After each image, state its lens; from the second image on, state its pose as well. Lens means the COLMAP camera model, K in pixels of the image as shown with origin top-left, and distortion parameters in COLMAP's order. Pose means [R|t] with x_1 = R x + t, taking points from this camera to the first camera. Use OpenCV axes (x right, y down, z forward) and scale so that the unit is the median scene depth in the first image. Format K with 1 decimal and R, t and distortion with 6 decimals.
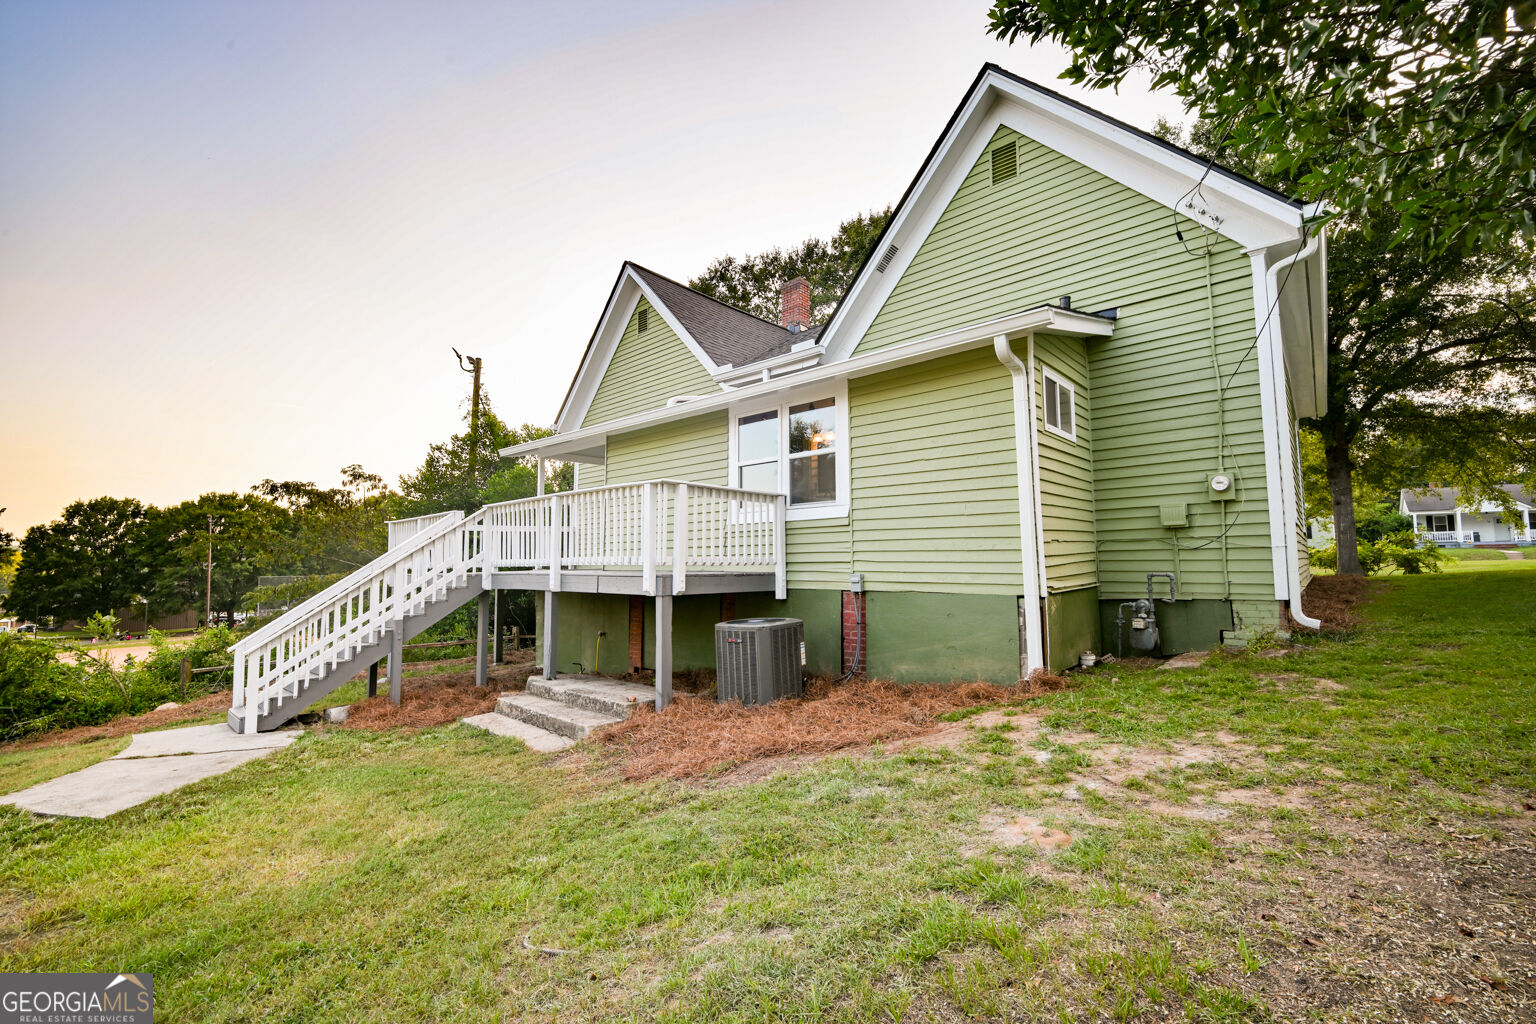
lens RADIAL K [[633.1, 0, 771.0], [0, 633.1, 509.7], [0, 0, 1]] dist [0.011094, -0.015243]
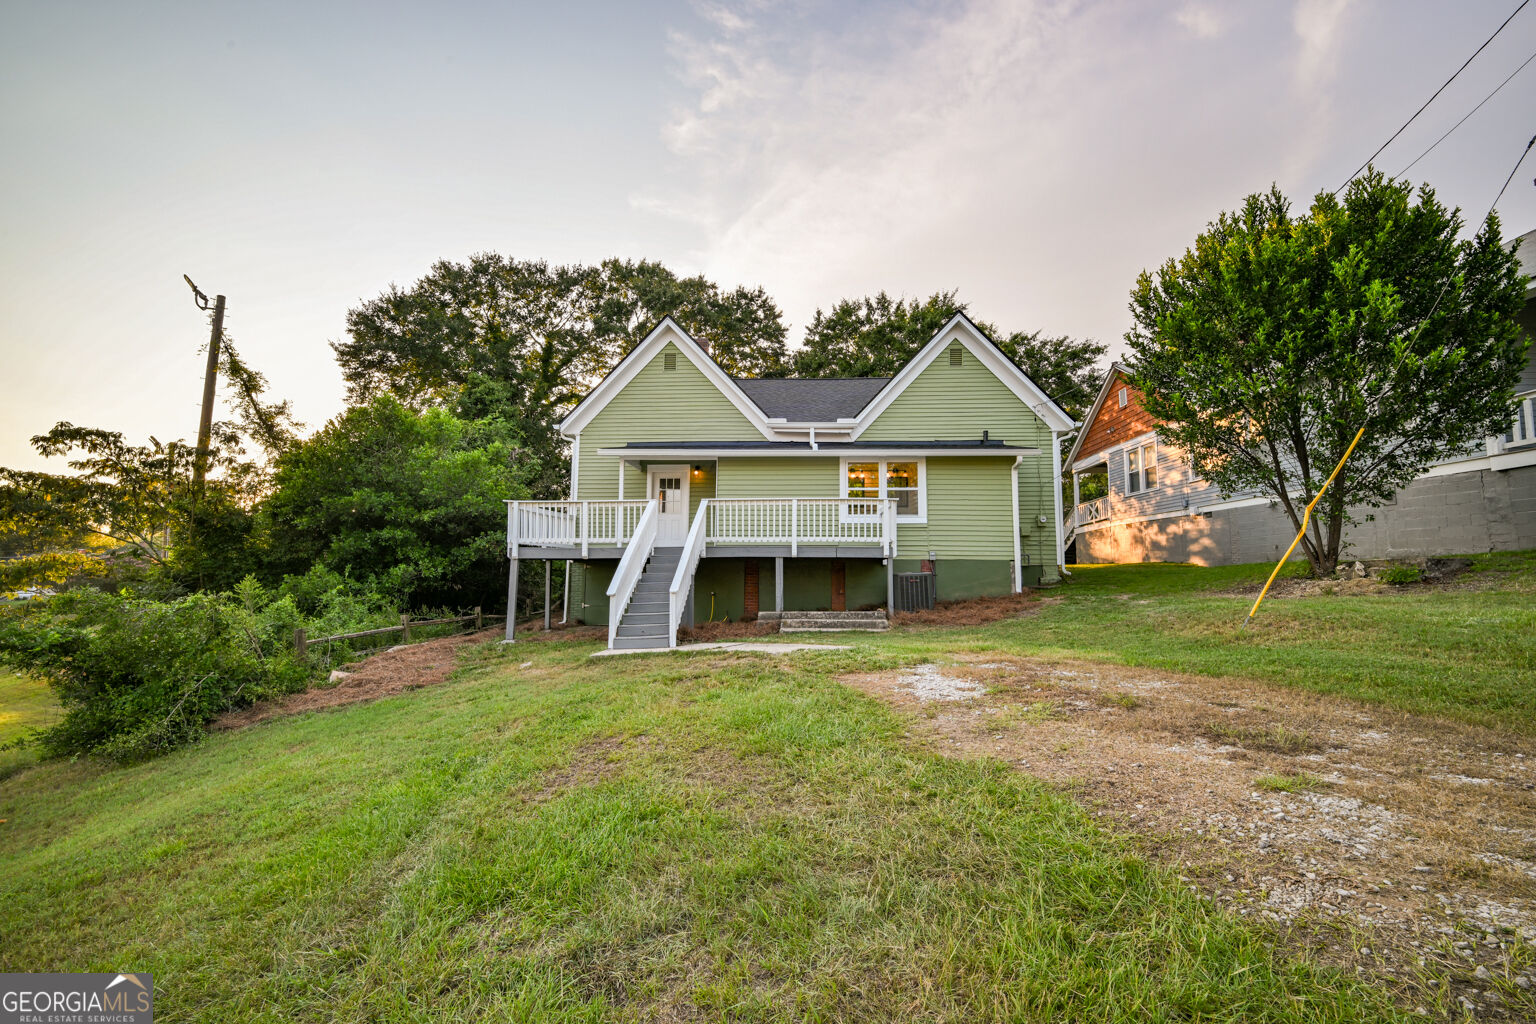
lens RADIAL K [[633.1, 0, 771.0], [0, 633.1, 509.7], [0, 0, 1]] dist [0.011094, -0.015243]
pose [[0.776494, 0.079323, 0.625112, -1.528590], [-0.064125, 0.996842, -0.046839, 0.094918], [-0.626854, -0.003715, 0.779128, -0.262714]]
